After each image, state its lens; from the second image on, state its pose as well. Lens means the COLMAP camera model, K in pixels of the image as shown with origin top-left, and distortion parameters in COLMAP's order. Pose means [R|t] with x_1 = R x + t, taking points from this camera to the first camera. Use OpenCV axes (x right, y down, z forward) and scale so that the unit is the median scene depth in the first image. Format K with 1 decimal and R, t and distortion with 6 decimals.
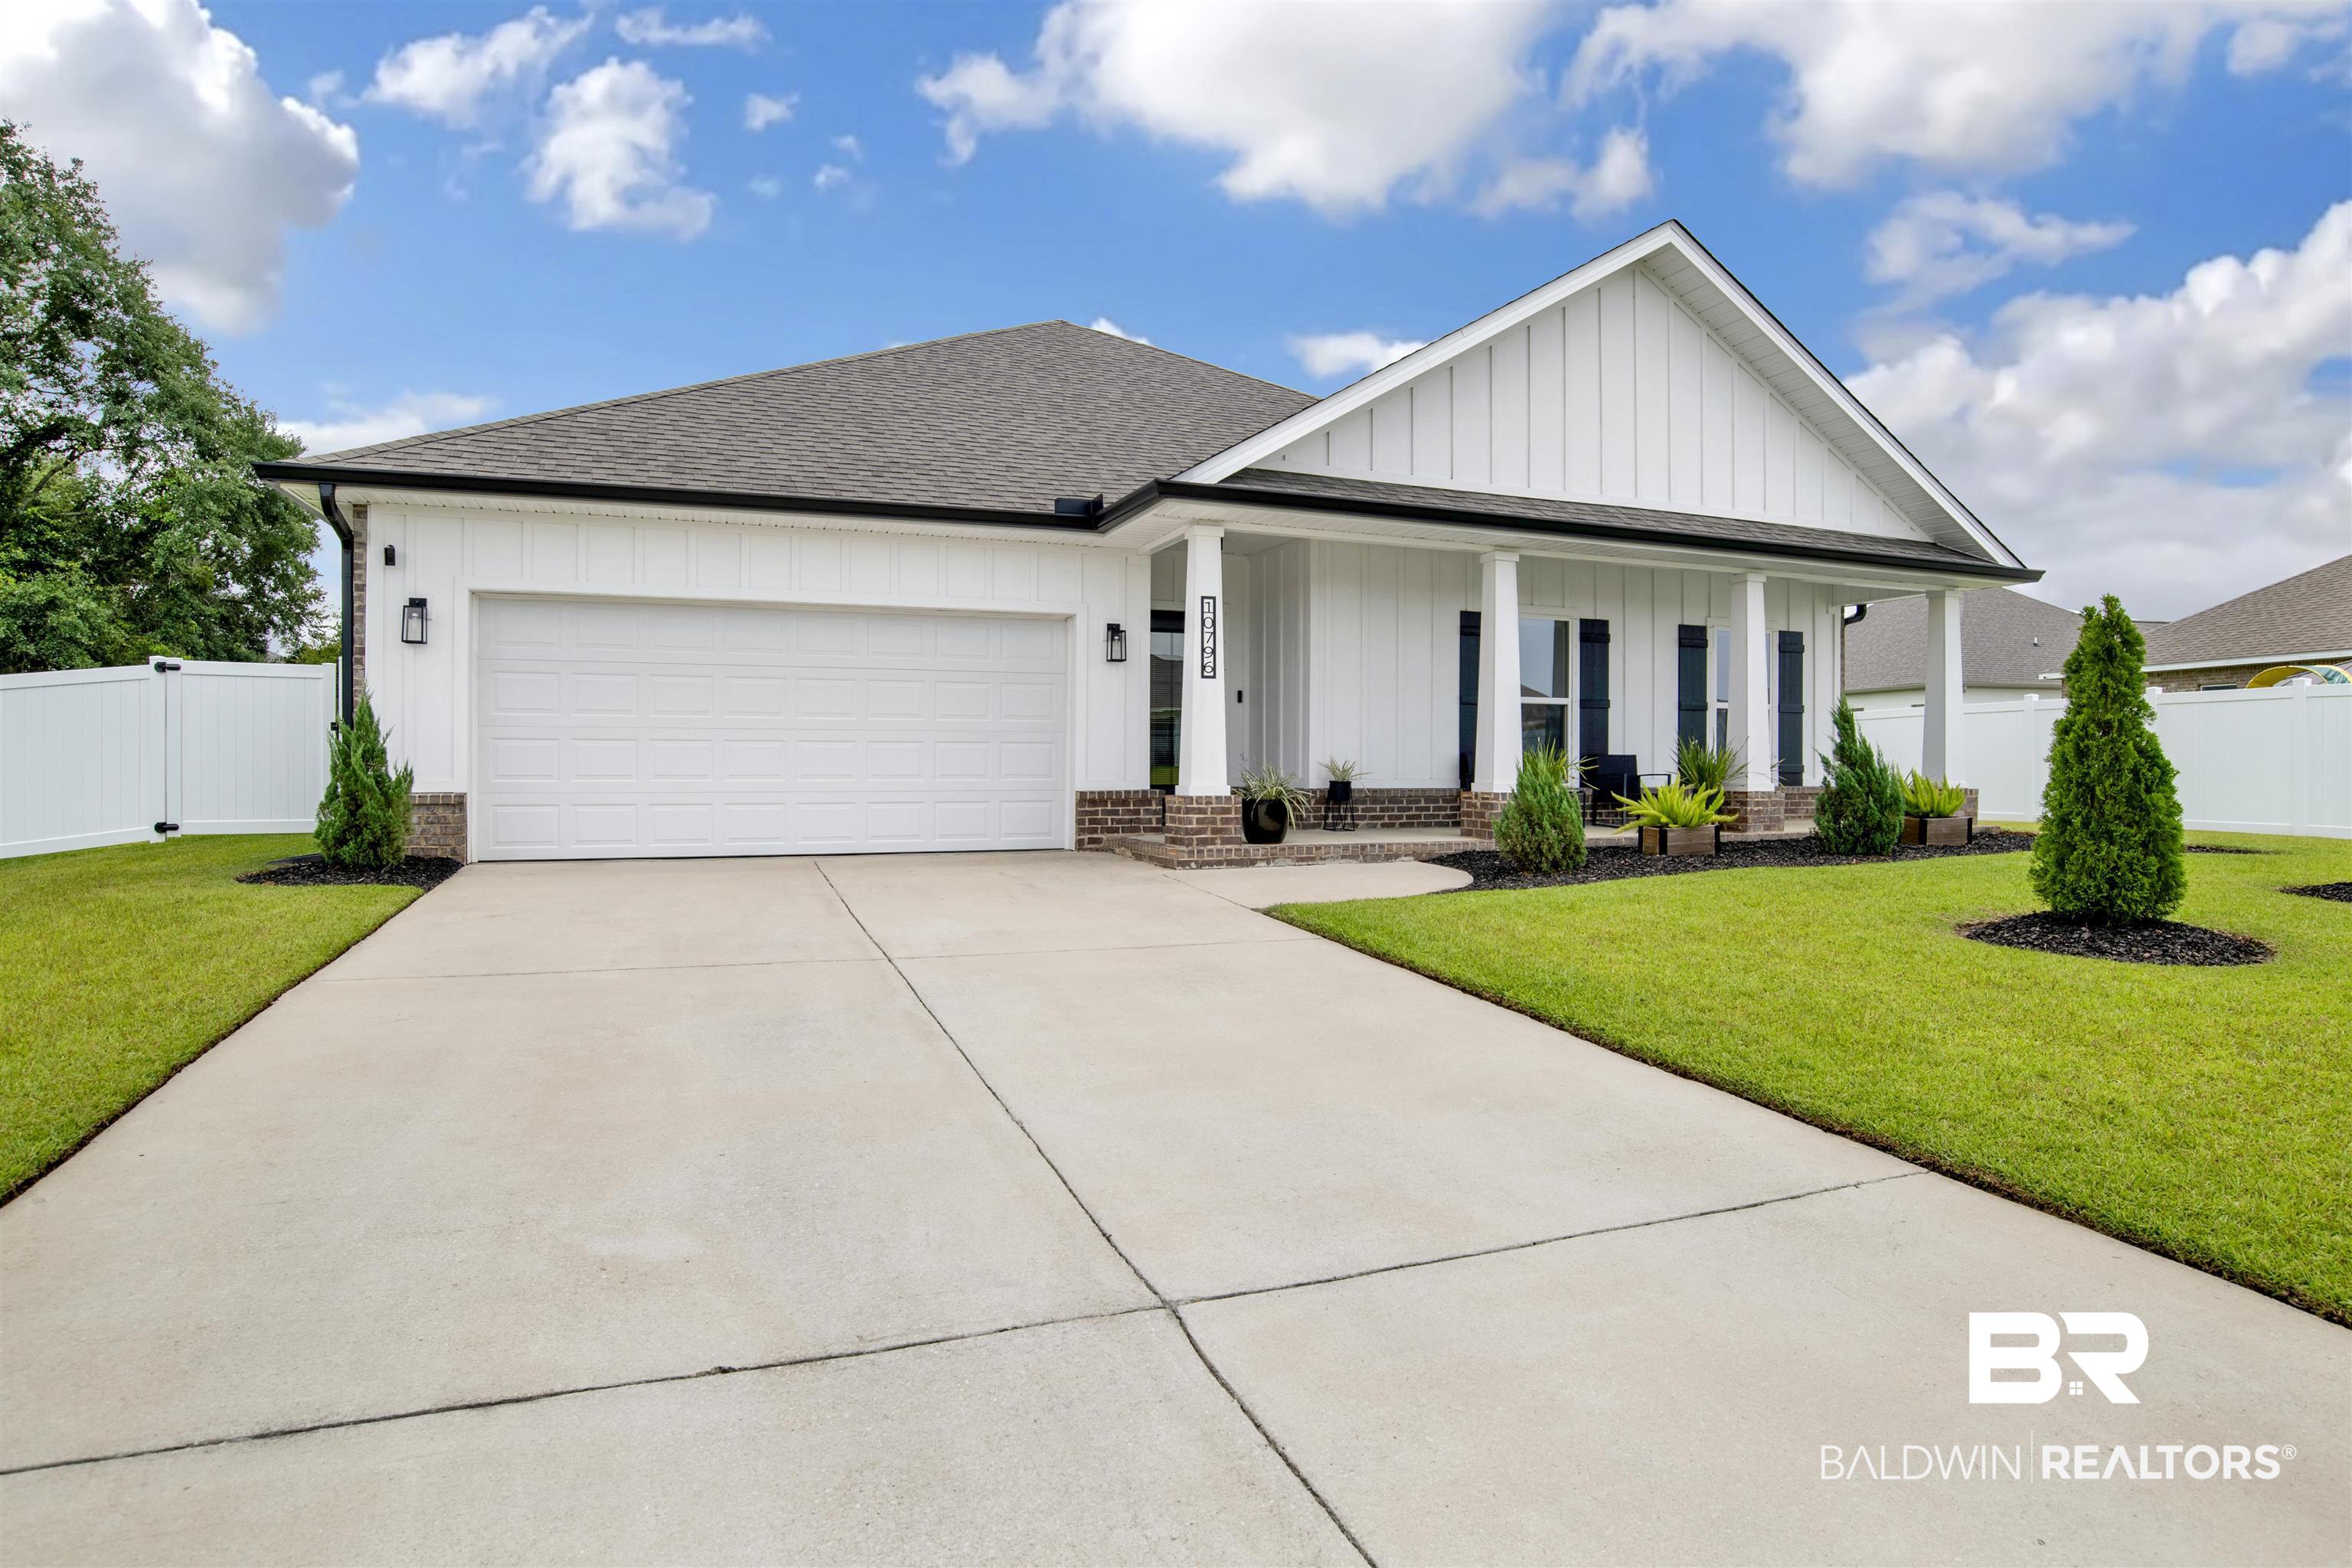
lens RADIAL K [[1255.9, 0, 1181.1], [0, 1255.9, 779.0], [0, 0, 1]] dist [-0.067082, 0.032889]
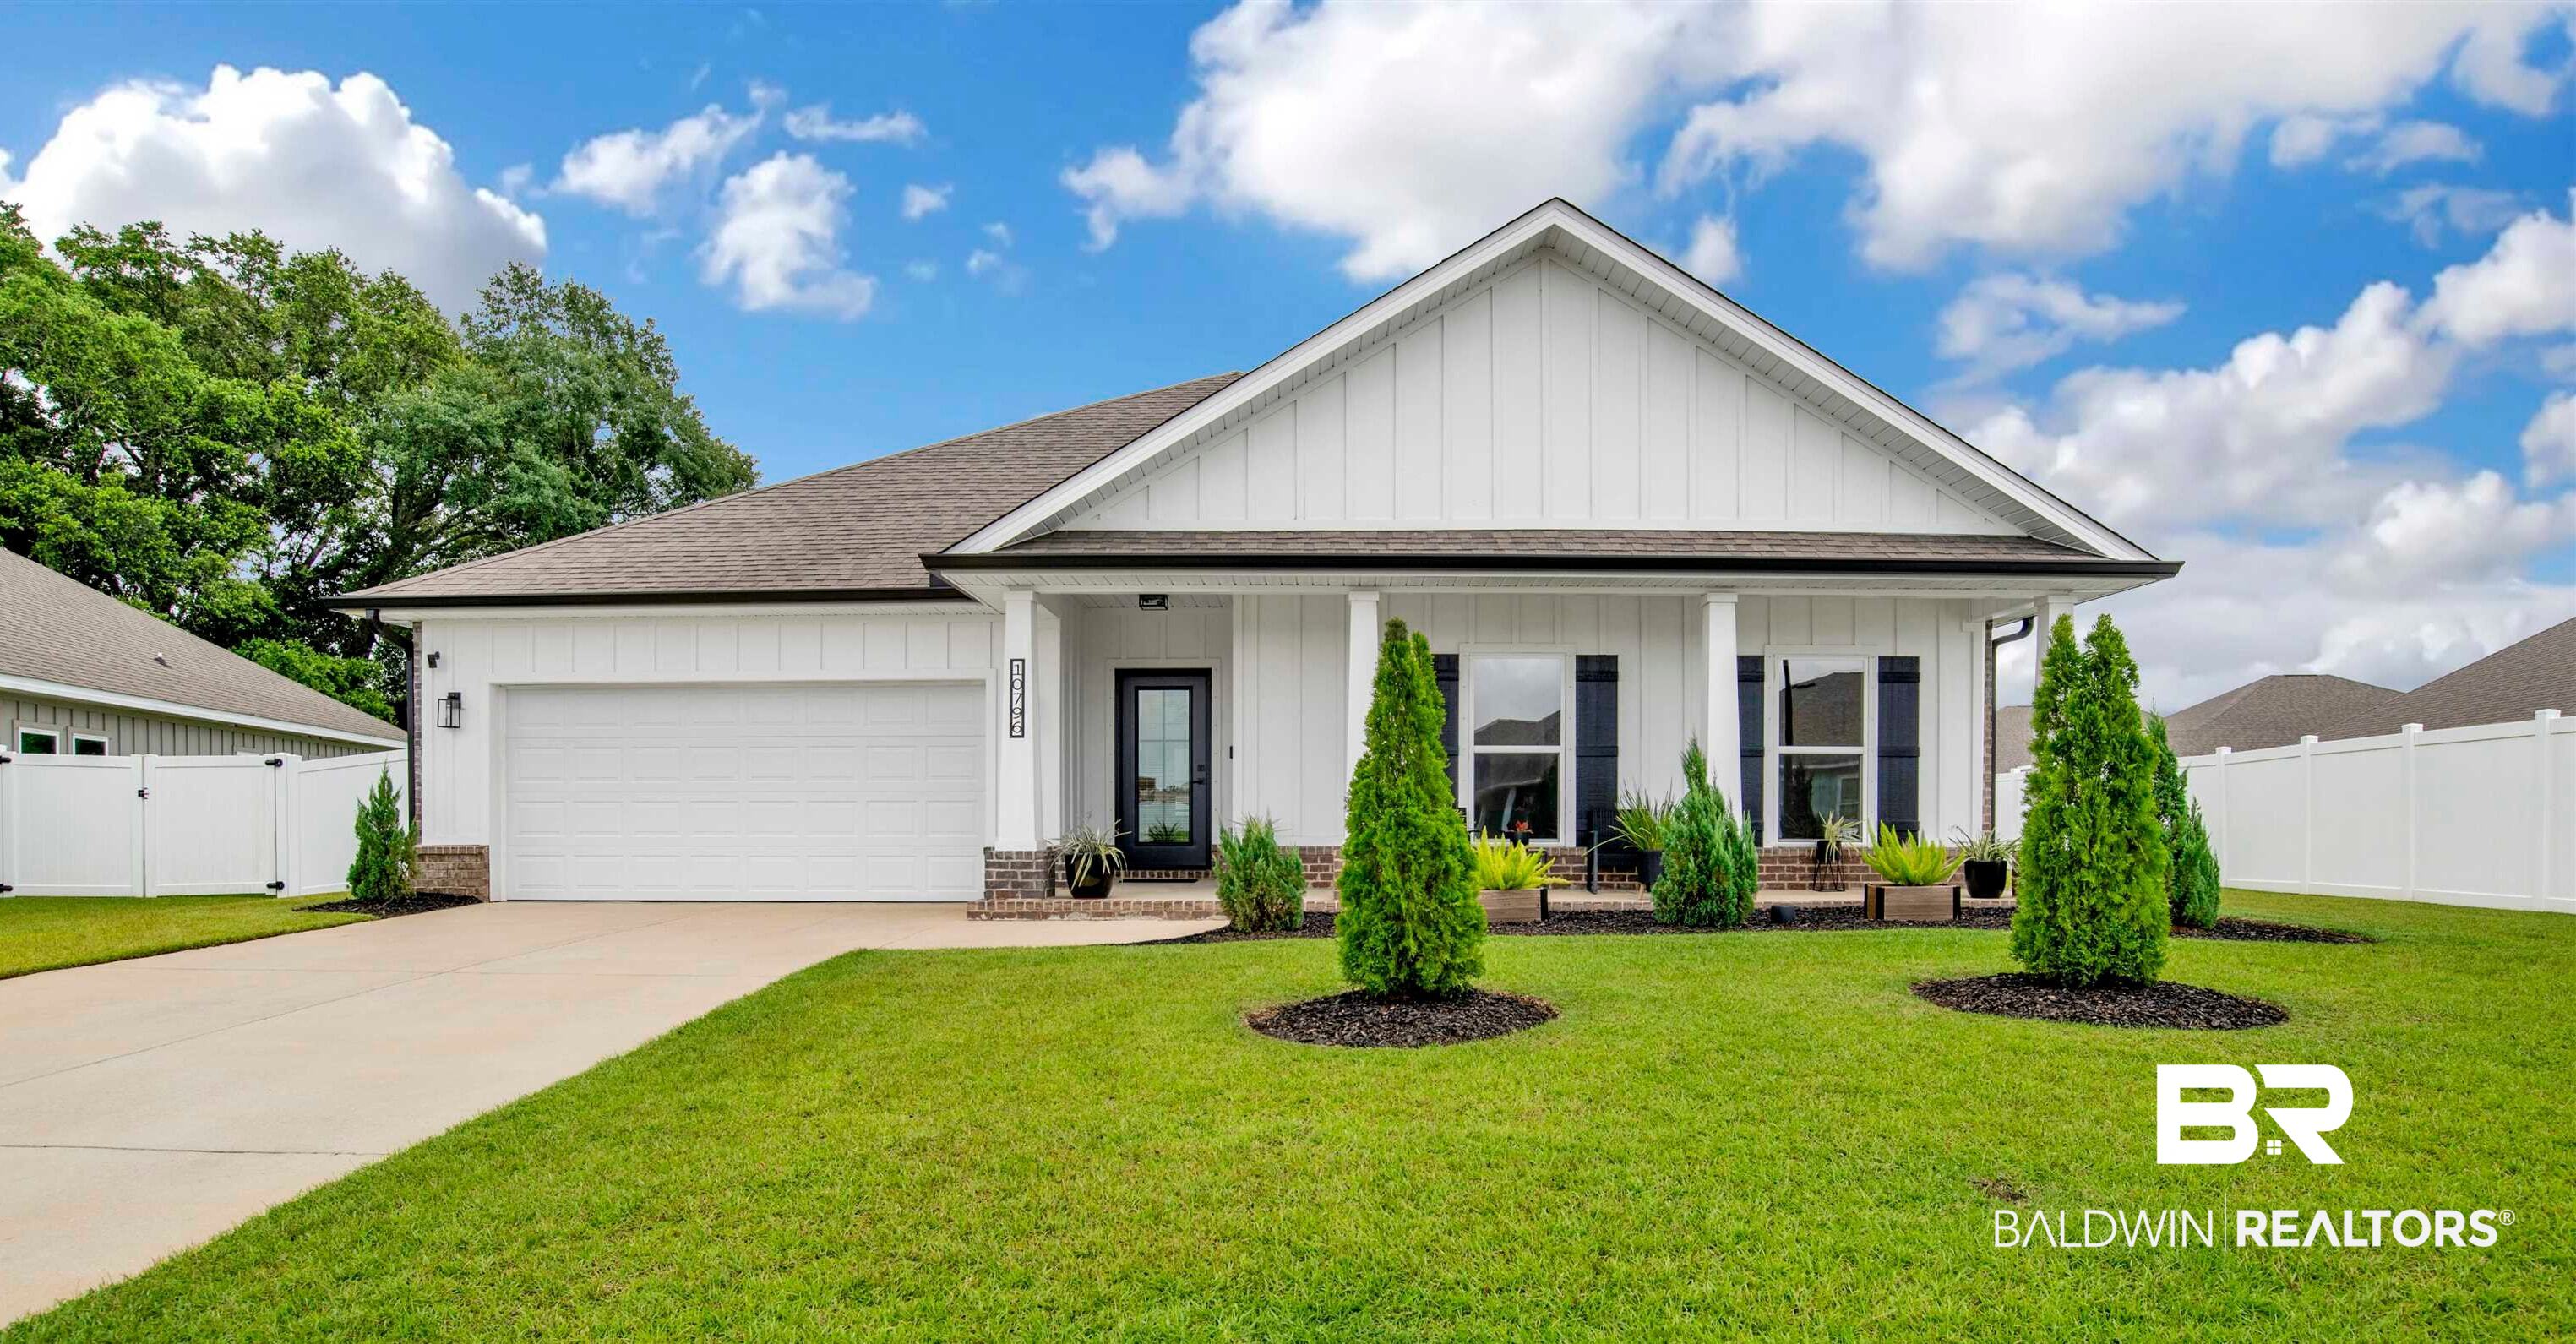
lens RADIAL K [[1389.8, 0, 1281.6], [0, 1389.8, 856.2], [0, 0, 1]] dist [-0.056243, 0.000522]
pose [[0.923249, 0.006719, -0.384144, 0.596797], [-0.004098, 0.999962, 0.007642, 0.007190], [0.384181, -0.005481, 0.923242, 0.022326]]
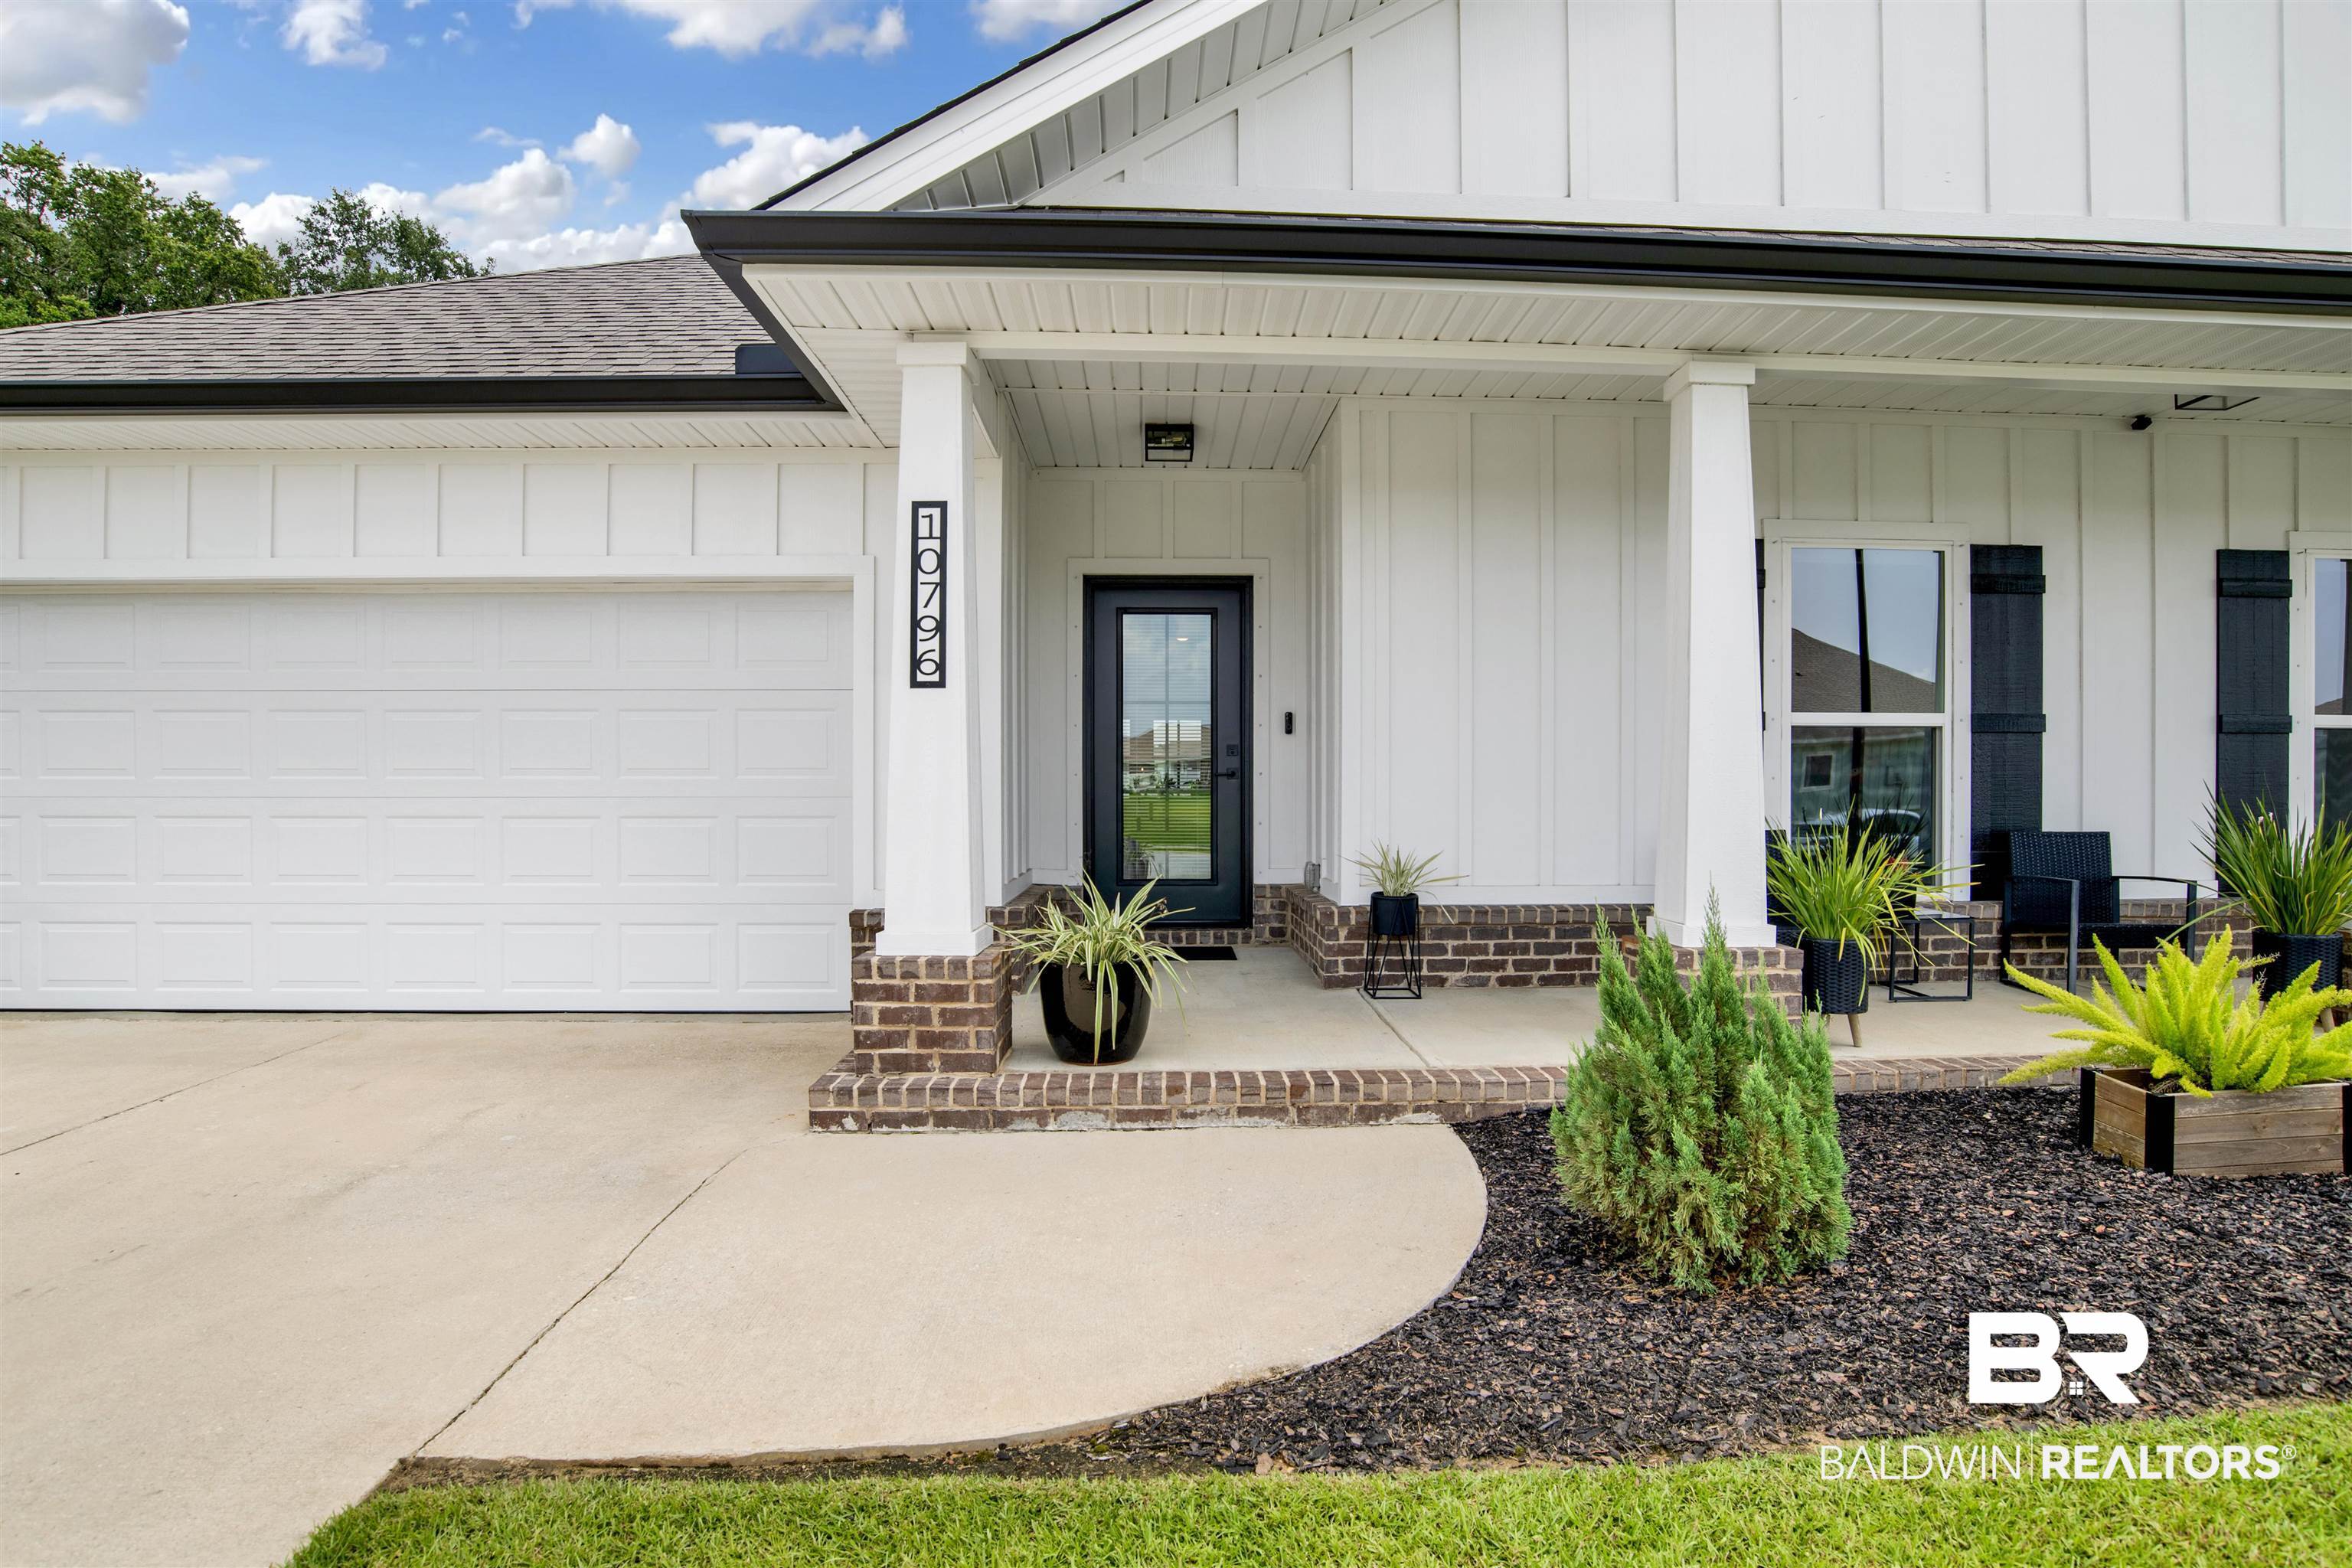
lens RADIAL K [[1231.7, 0, 1204.0], [0, 1231.7, 797.1], [0, 0, 1]] dist [-0.064648, 0.021713]
pose [[0.947063, -0.000906, -0.321047, 0.225187], [-0.000791, 0.999986, -0.005157, -0.035662], [0.321047, 0.005138, 0.947049, 0.560774]]
